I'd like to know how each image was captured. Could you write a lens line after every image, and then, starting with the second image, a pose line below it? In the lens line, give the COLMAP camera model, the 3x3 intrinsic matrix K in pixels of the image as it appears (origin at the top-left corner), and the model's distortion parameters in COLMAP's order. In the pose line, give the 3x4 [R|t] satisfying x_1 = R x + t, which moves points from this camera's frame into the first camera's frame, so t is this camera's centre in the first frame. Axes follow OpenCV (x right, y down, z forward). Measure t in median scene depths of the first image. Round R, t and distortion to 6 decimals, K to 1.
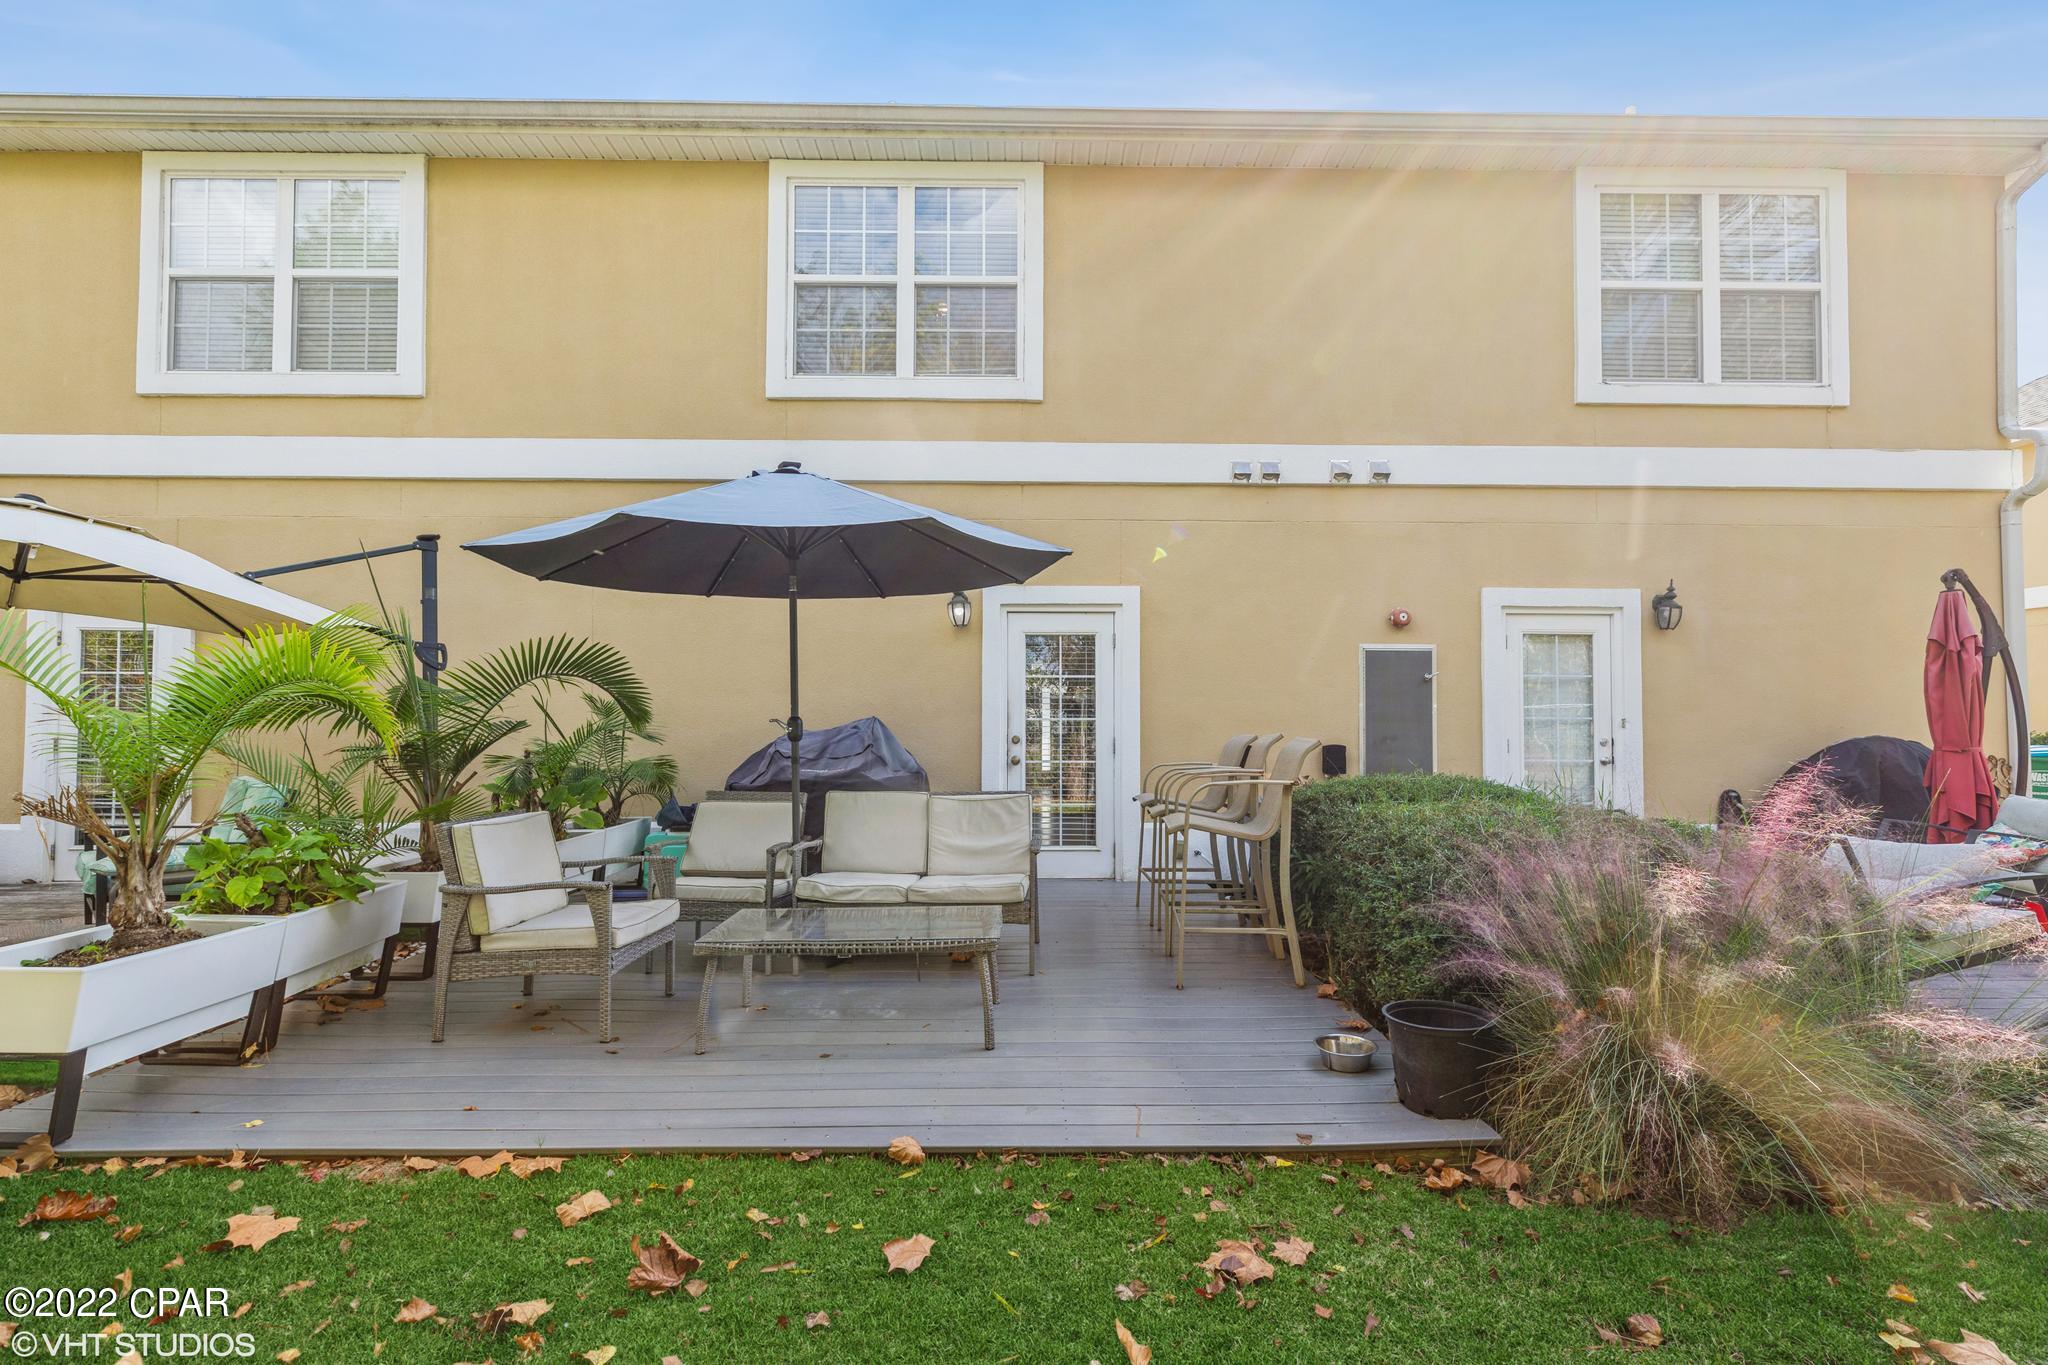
lens RADIAL K [[940.6, 0, 1025.2], [0, 940.6, 695.1], [0, 0, 1]] dist [0.005888, -0.000538]
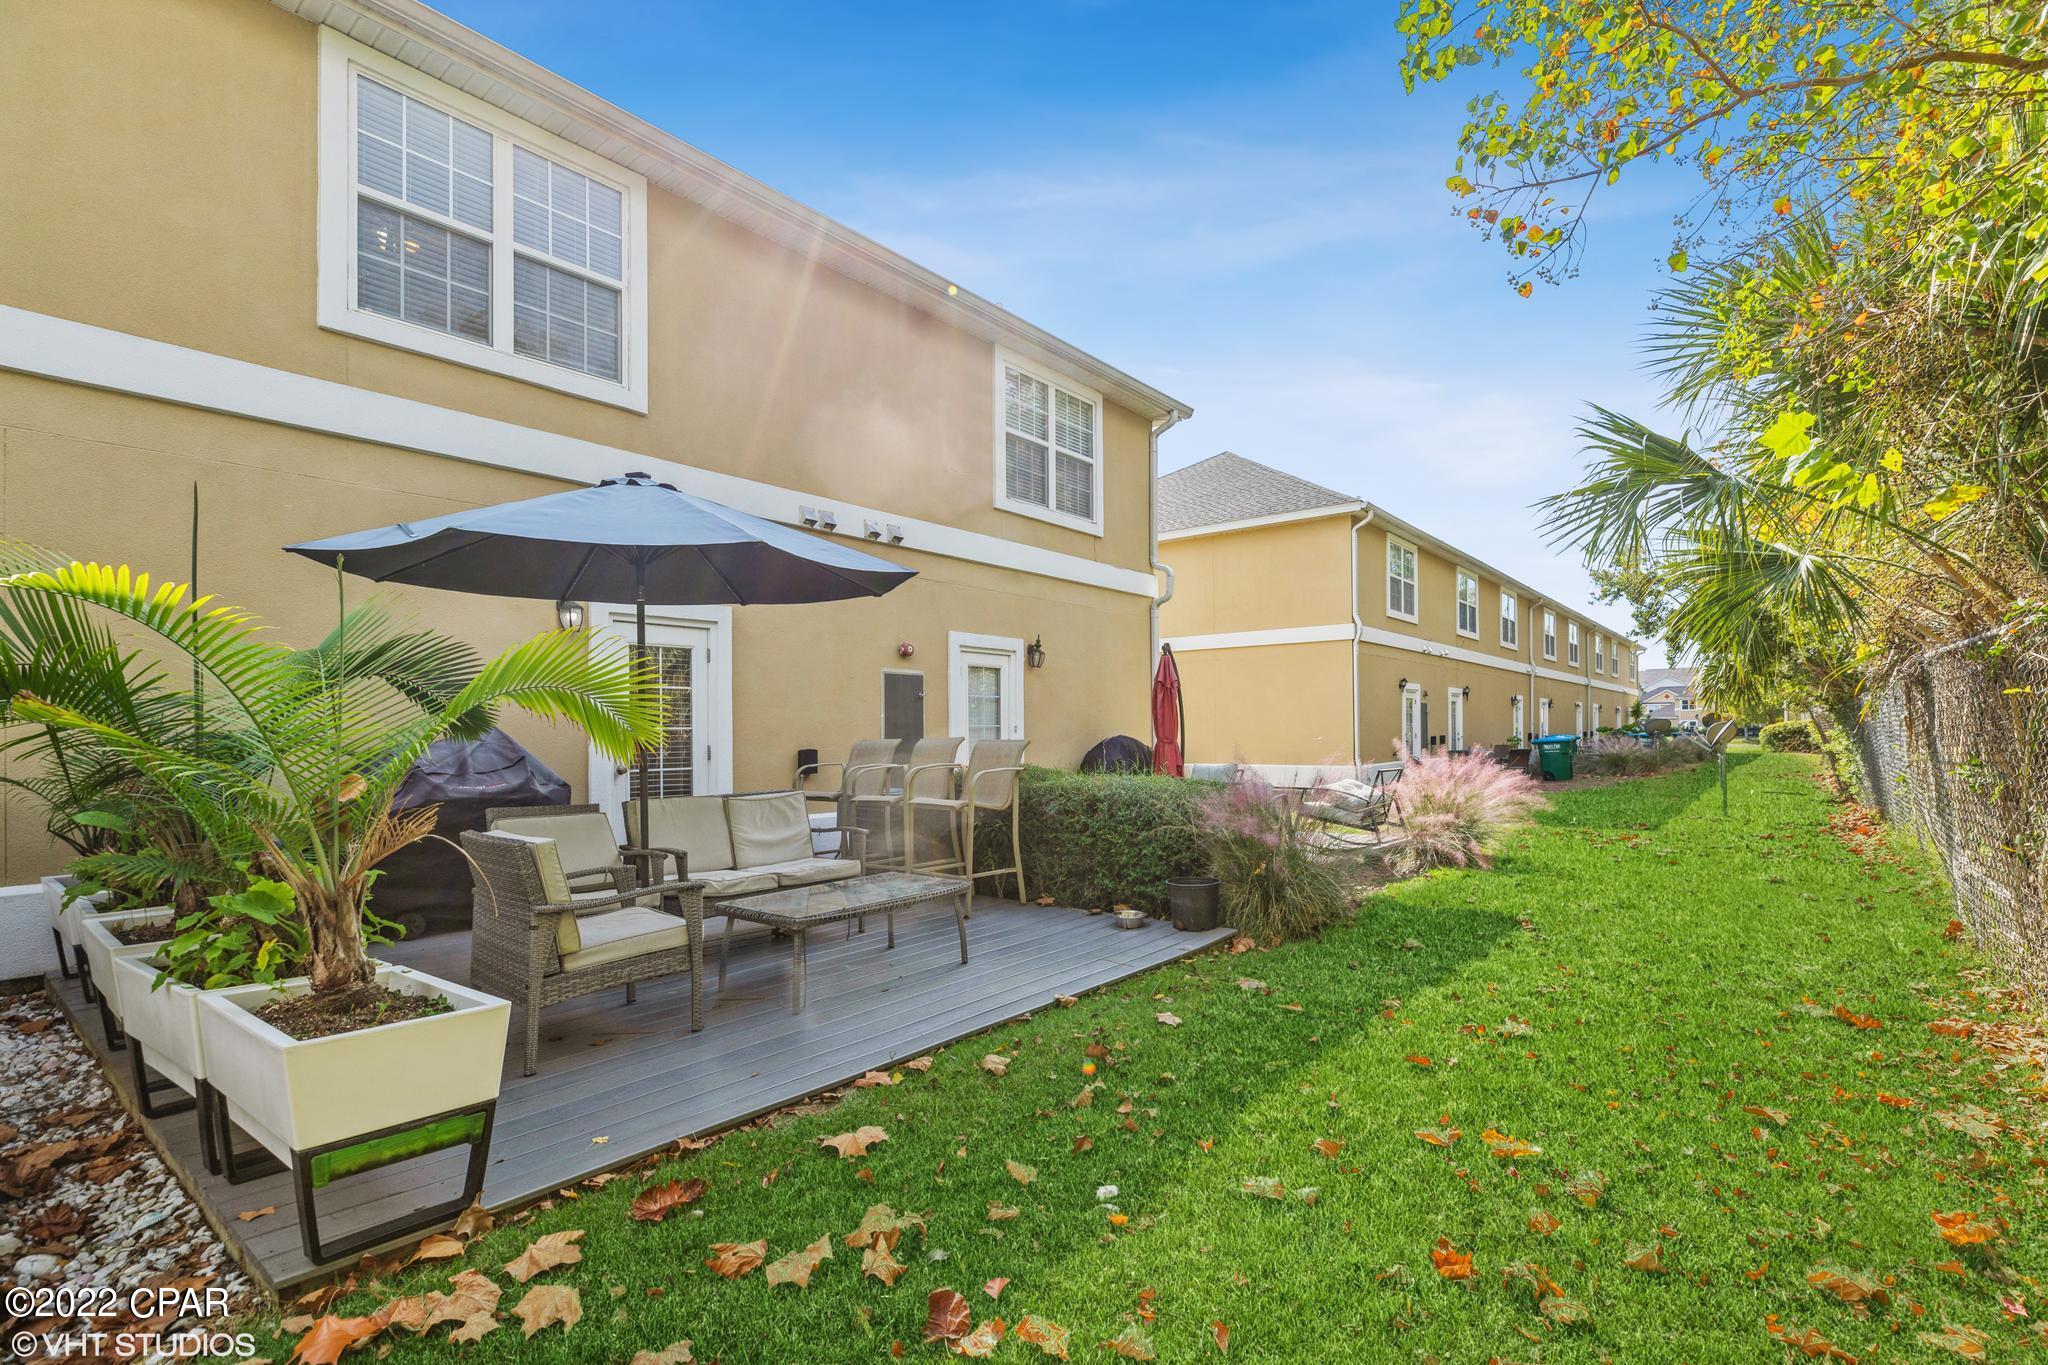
lens RADIAL K [[989.0, 0, 1035.3], [0, 989.0, 713.2], [0, 0, 1]] dist [-0.002333, -0.000078]
pose [[0.626710, 0.008182, 0.779210, -0.558185], [-0.019485, 0.999797, 0.005173, -0.003843], [-0.779009, -0.018425, 0.626742, -0.001785]]
